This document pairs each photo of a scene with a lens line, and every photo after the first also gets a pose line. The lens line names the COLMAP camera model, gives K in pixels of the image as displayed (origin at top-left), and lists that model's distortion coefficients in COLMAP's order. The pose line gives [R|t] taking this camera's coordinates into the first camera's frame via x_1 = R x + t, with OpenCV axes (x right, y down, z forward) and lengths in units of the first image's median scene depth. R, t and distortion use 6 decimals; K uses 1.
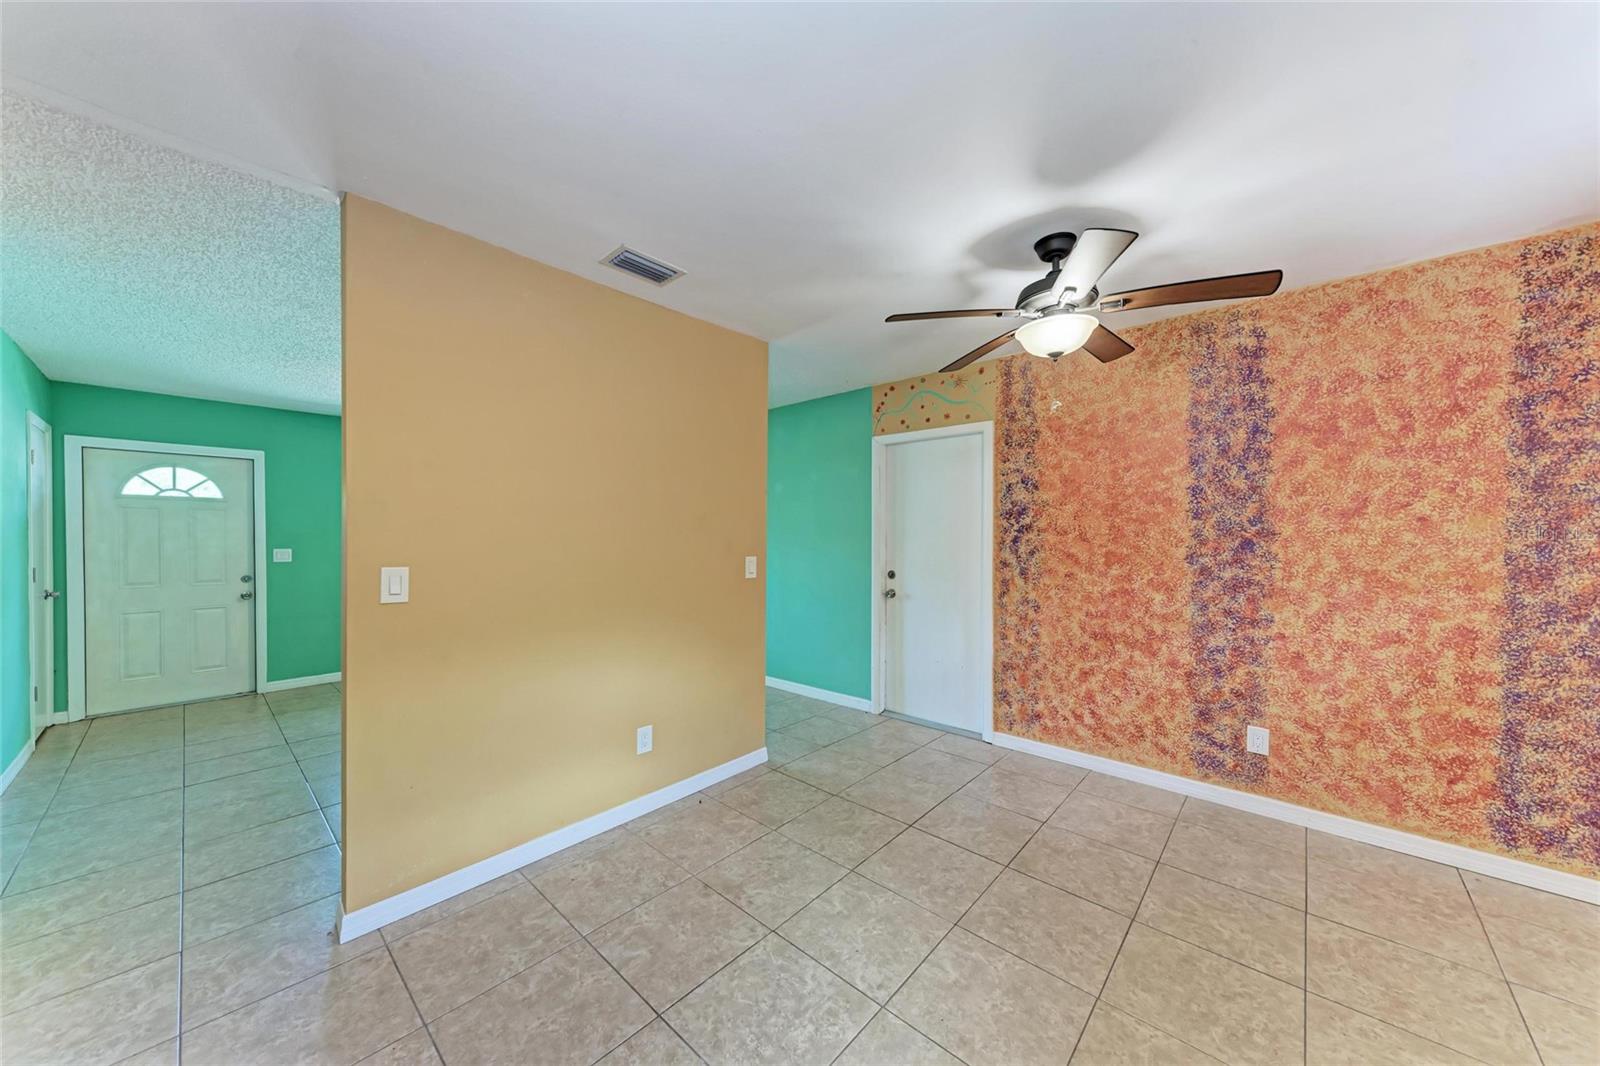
lens RADIAL K [[549.9, 0, 800.8], [0, 549.9, 542.7], [0, 0, 1]] dist [0.015509, -0.003927]
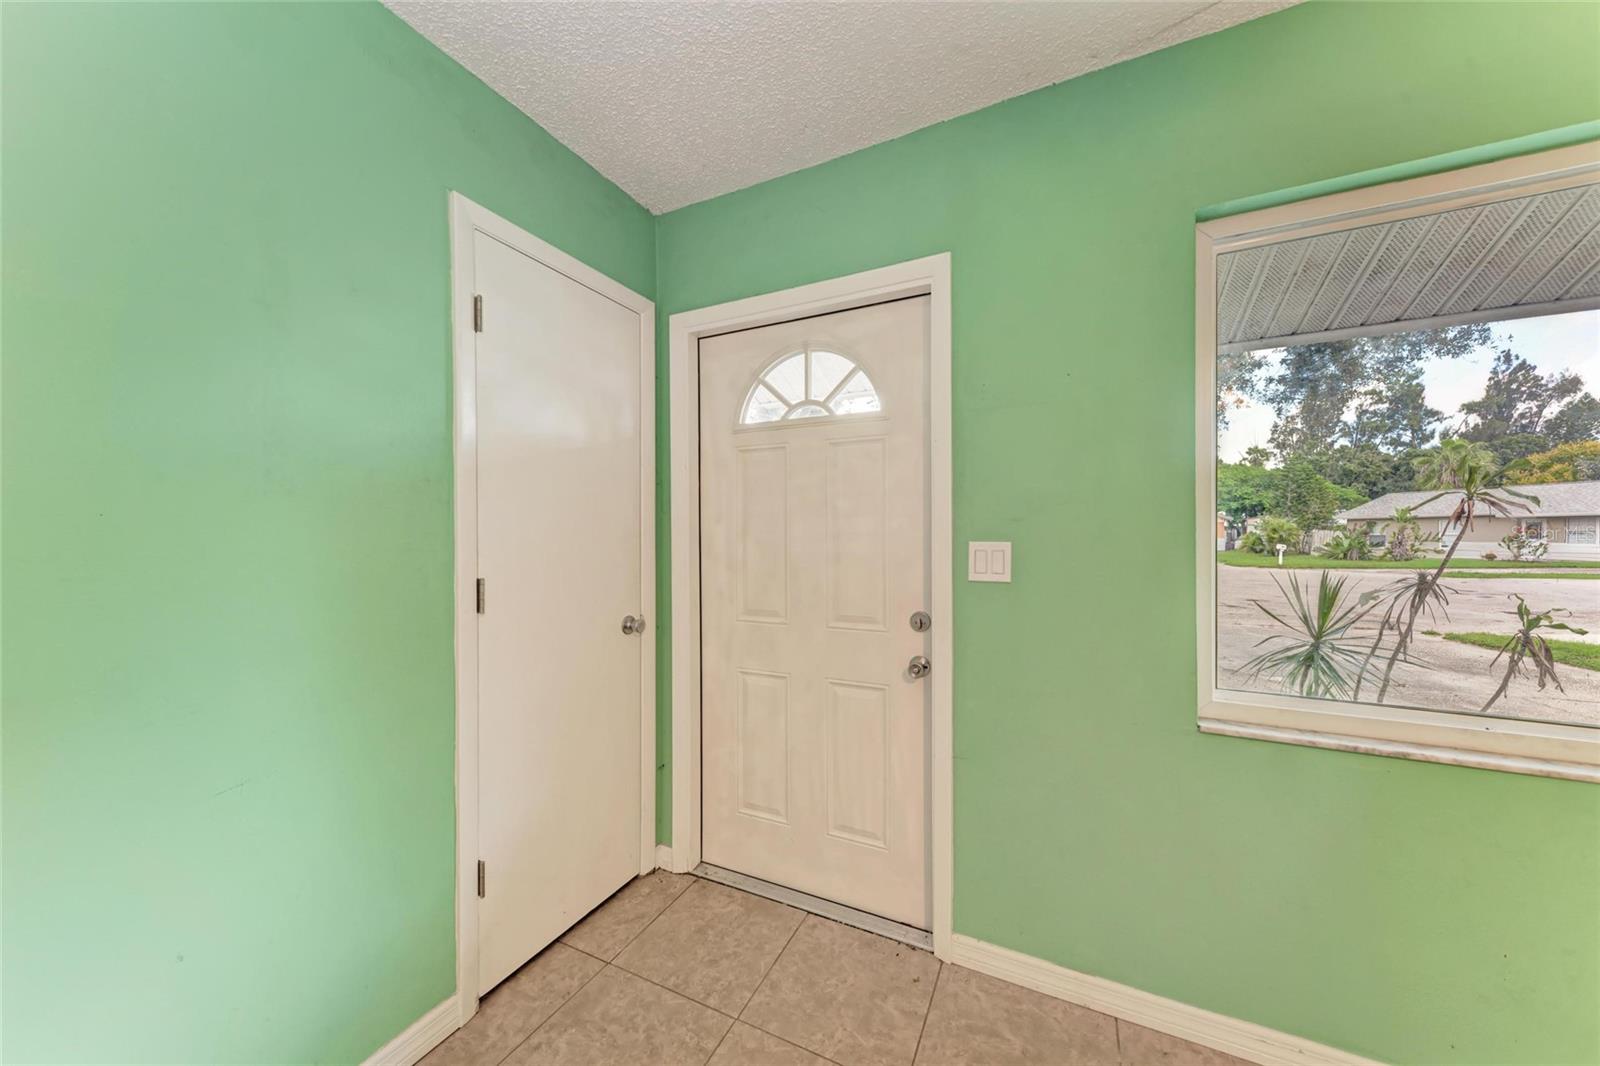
lens RADIAL K [[549.9, 0, 802.7], [0, 549.9, 542.9], [0, 0, 1]] dist [0.015509, -0.003927]
pose [[0.281553, 0.012483, -0.959464, -0.924426], [-0.004439, 0.999922, 0.011707, 0.012181], [0.959535, 0.000963, 0.281586, 1.137954]]
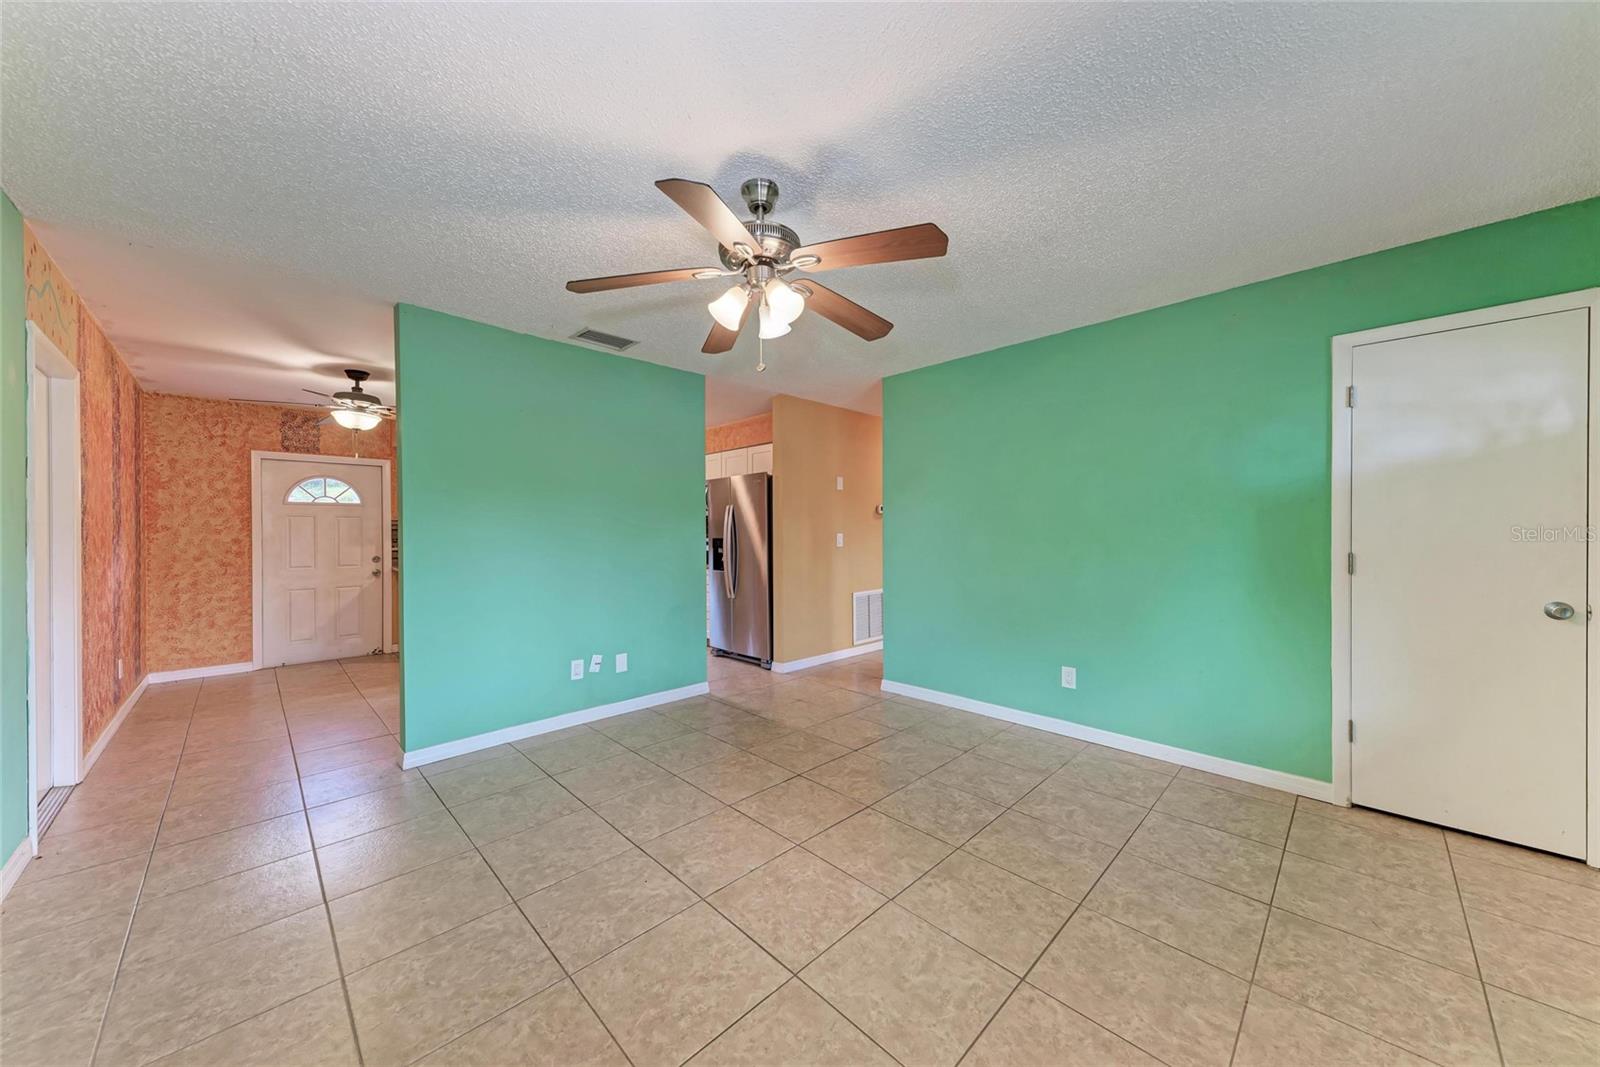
lens RADIAL K [[549.9, 0, 798.2], [0, 549.9, 535.0], [0, 0, 1]] dist [0.015509, -0.003927]
pose [[-0.998628, 0.006430, 0.051978, -0.730152], [0.007135, 0.999885, 0.013391, 0.009520], [-0.051886, 0.013744, -0.998558, 1.769780]]
